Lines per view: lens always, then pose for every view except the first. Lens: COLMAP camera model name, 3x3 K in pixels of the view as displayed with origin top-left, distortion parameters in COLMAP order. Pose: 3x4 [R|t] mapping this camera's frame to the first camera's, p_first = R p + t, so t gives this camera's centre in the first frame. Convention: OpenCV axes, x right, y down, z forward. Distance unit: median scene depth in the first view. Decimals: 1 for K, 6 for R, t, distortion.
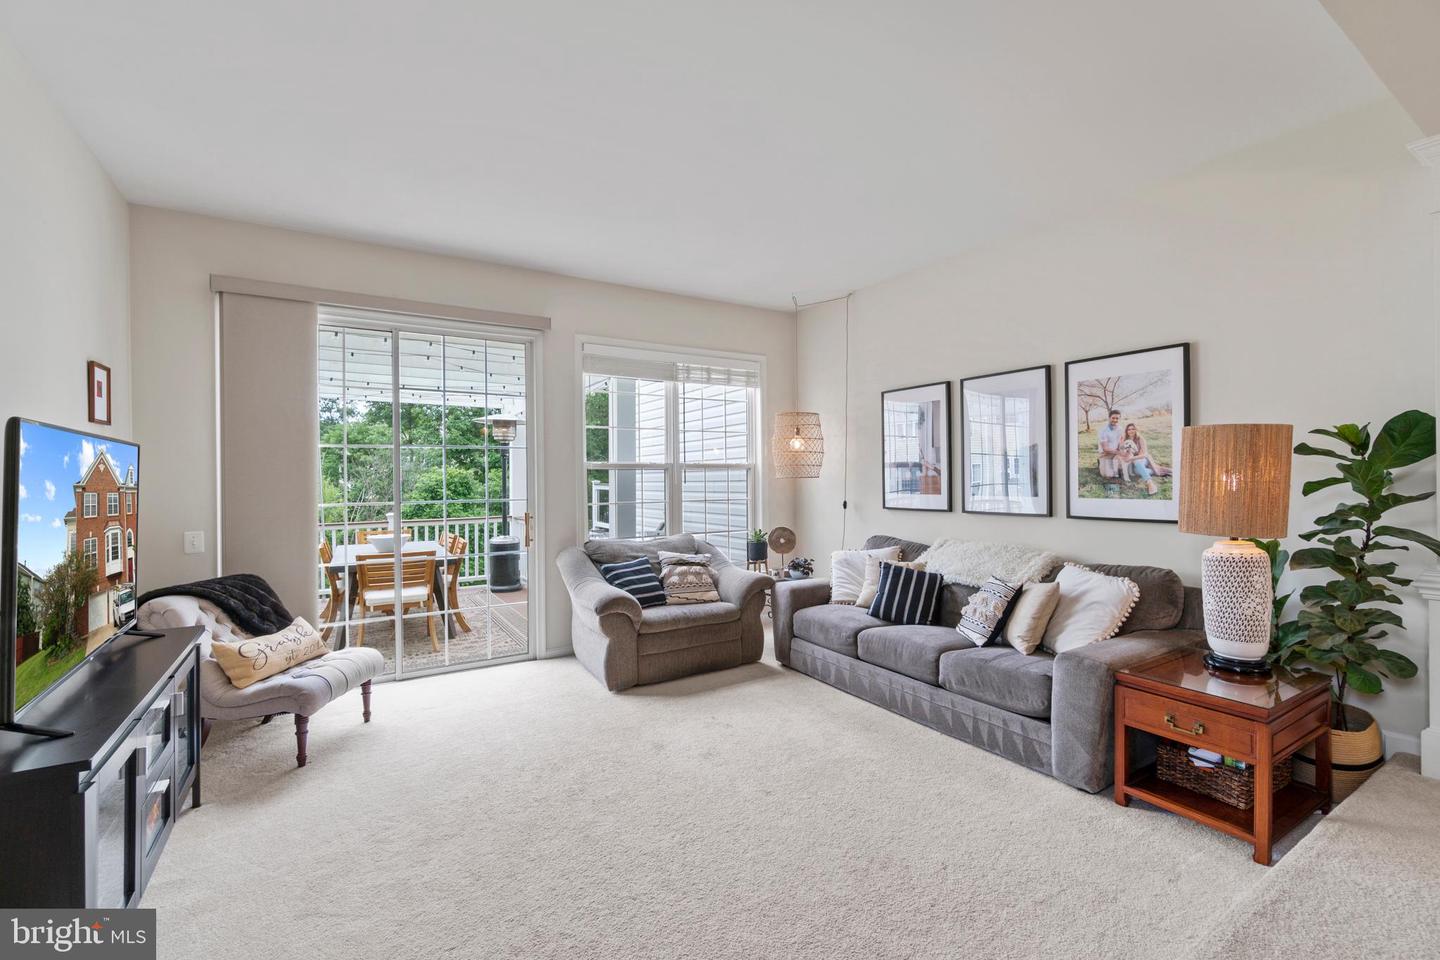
lens RADIAL K [[624.1, 0, 722.9], [0, 624.1, 481.3], [0, 0, 1]] dist [-0.000894, -0.000307]
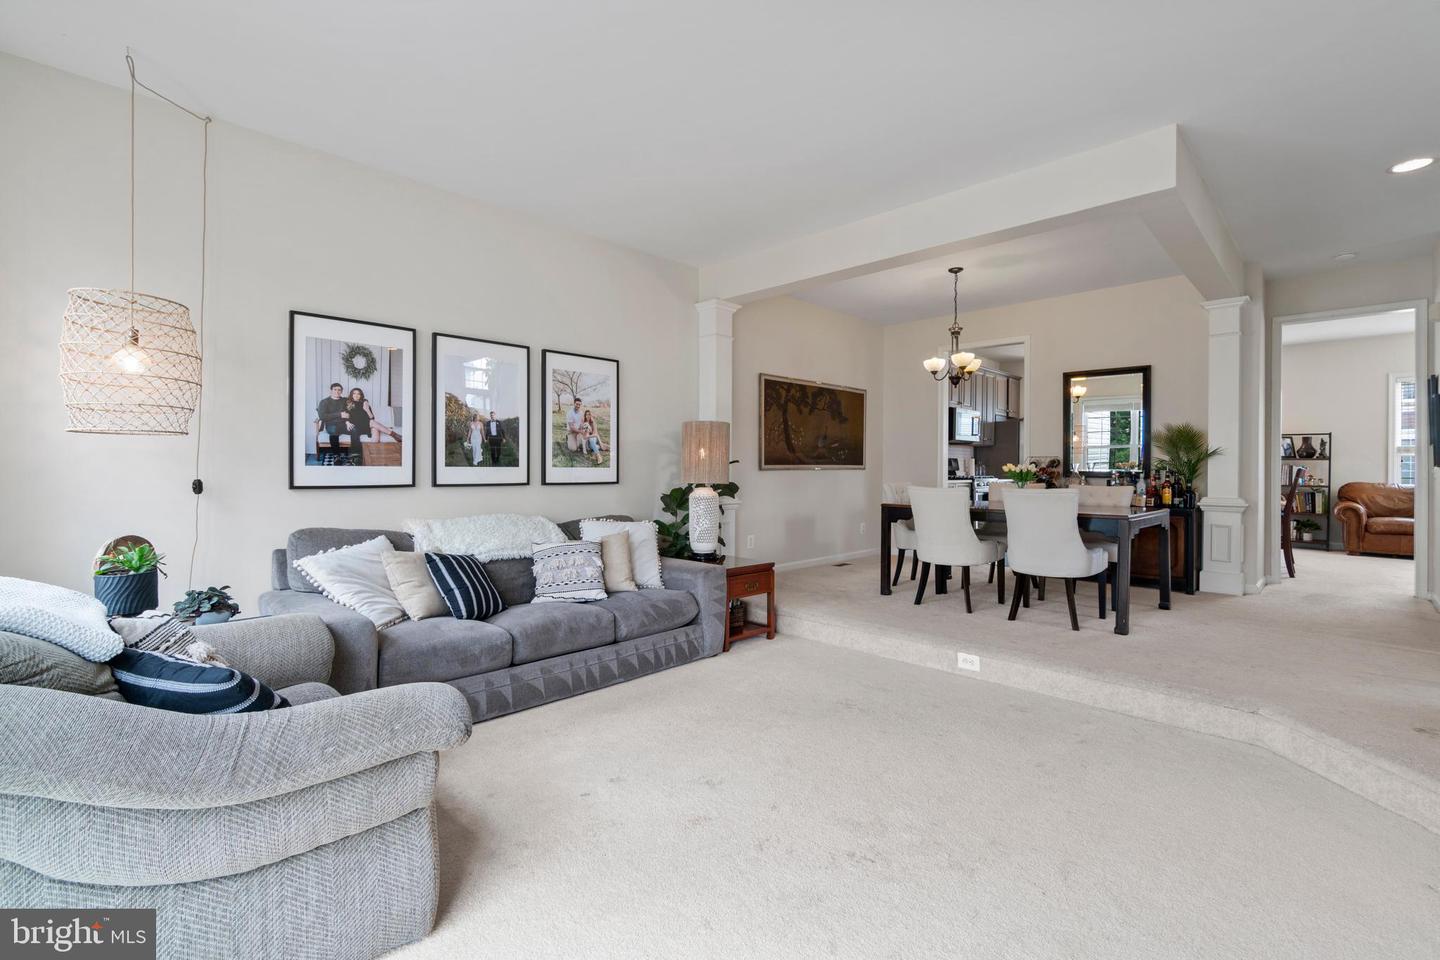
lens RADIAL K [[630.1, 0, 726.2], [0, 630.1, 471.5], [0, 0, 1]] dist [0.000130, 0.000635]
pose [[-0.233917, 0.000265, 0.972257, -0.581707], [0.000230, 1.000000, -0.000218, 0.030511], [-0.972257, 0.000172, -0.233917, 0.842682]]
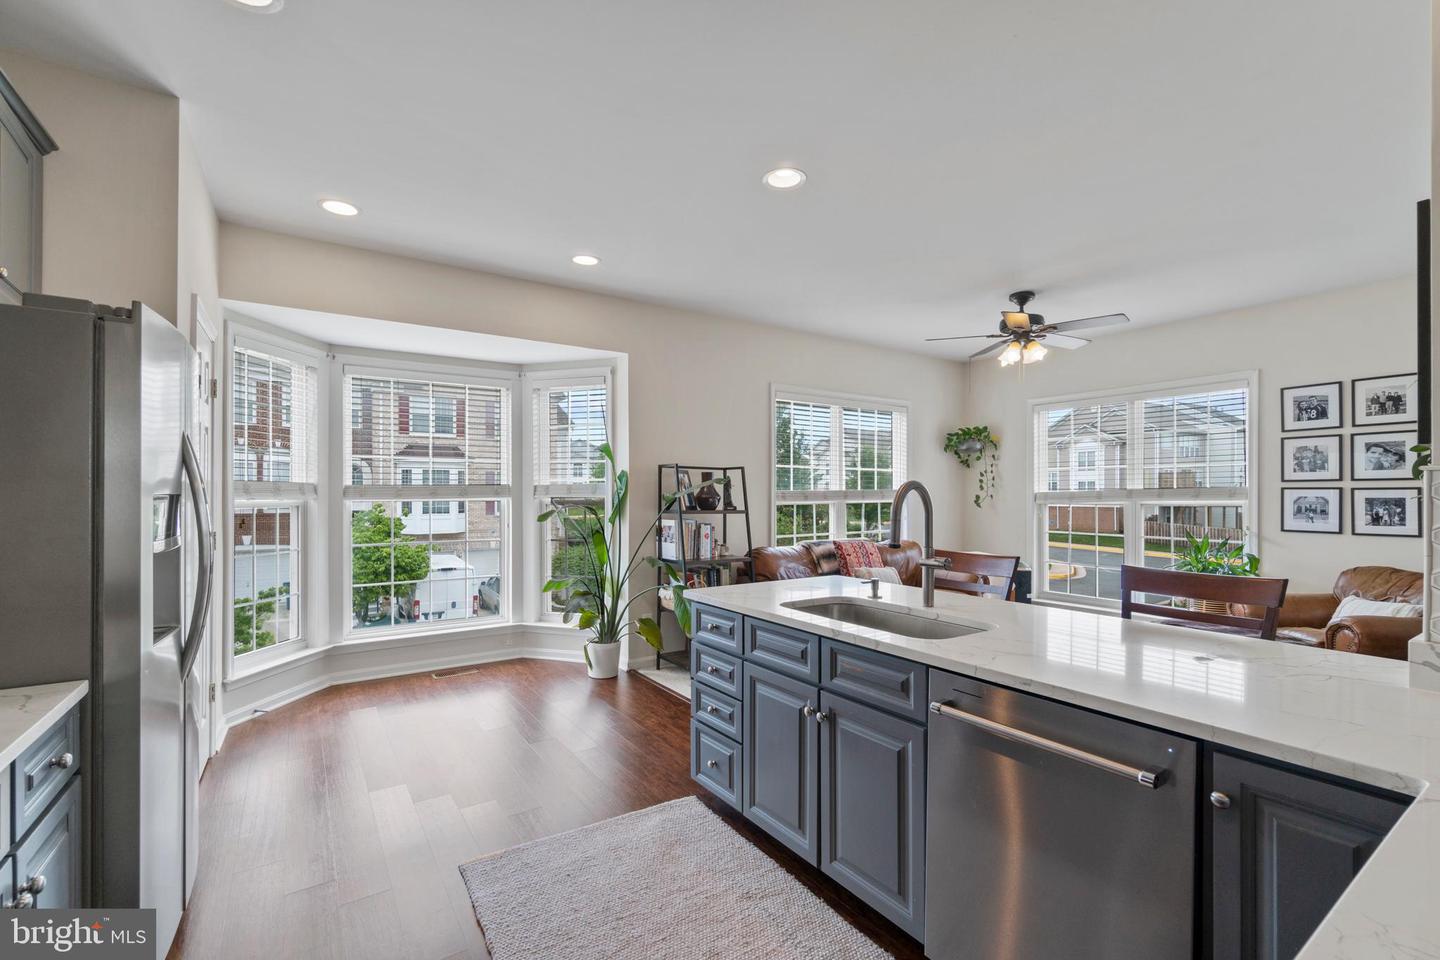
lens RADIAL K [[626.9, 0, 722.7], [0, 626.9, 492.7], [0, 0, 1]] dist [0.000888, 0.000129]
pose [[-0.999392, 0.006950, -0.034180, 0.958324], [0.006852, 0.999972, 0.002969, -0.046199], [0.034200, 0.002733, -0.999411, -0.290004]]
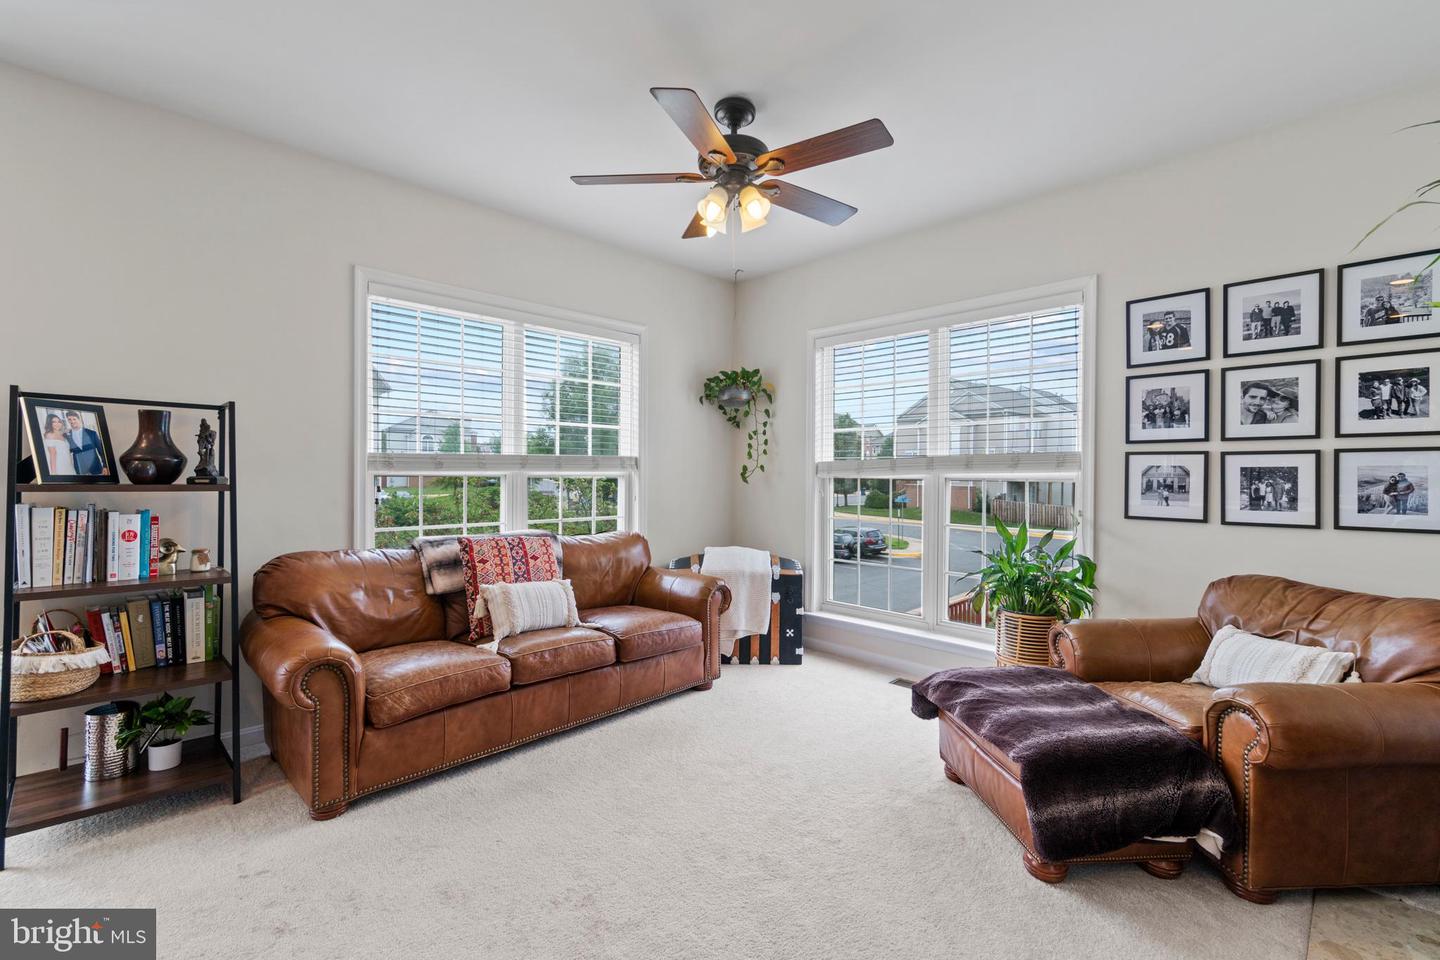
lens RADIAL K [[639.8, 0, 717.1], [0, 639.8, 475.1], [0, 0, 1]] dist [-0.001723, -0.000151]
pose [[-0.977761, 0.001916, -0.209715, 0.554006], [-0.000137, 0.999952, 0.009776, -0.025653], [0.209723, 0.009587, -0.977714, -0.737131]]
